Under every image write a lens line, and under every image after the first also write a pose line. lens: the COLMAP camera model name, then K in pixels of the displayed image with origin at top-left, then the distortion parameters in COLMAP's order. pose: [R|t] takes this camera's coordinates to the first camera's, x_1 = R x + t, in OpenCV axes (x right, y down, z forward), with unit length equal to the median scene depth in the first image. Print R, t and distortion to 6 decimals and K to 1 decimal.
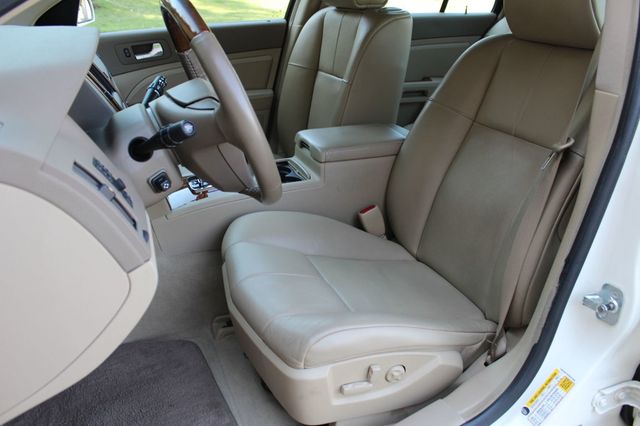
lens RADIAL K [[526.5, 0, 324.5], [0, 526.5, 230.2], [0, 0, 1]] dist [-0.170554, 0.131817]
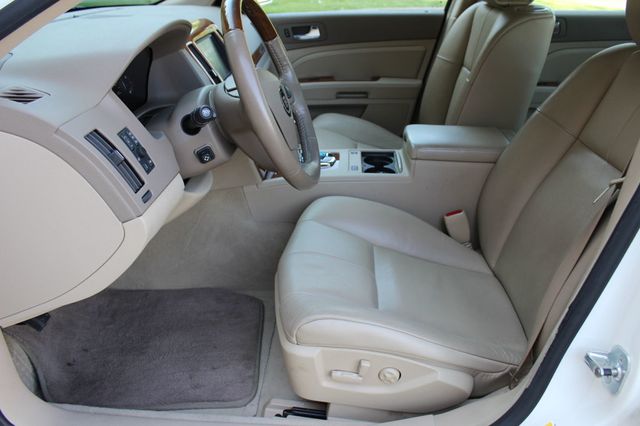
lens RADIAL K [[526.5, 0, 324.5], [0, 526.5, 230.2], [0, 0, 1]] dist [-0.170554, 0.131817]
pose [[0.905519, 0.196388, -0.376120, 0.246988], [-0.182733, 0.980520, 0.072037, -0.036441], [0.382940, 0.003498, 0.923766, 0.010506]]
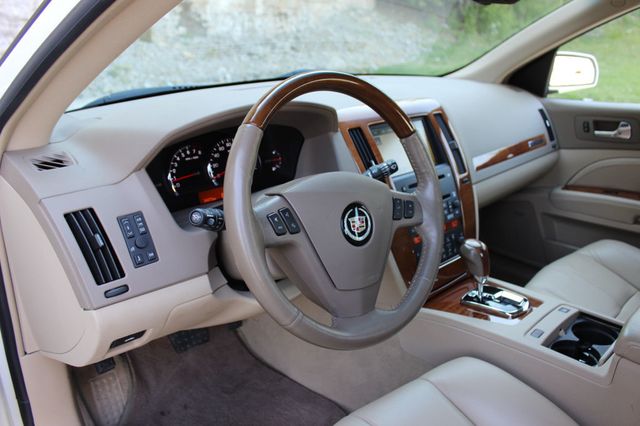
lens RADIAL K [[526.5, 0, 324.5], [0, 526.5, 230.2], [0, 0, 1]] dist [-0.170554, 0.131817]
pose [[0.339733, 0.321510, -0.883862, 0.353732], [-0.392391, 0.902515, 0.177471, -0.229678], [0.854758, 0.286527, 0.432772, 0.414083]]
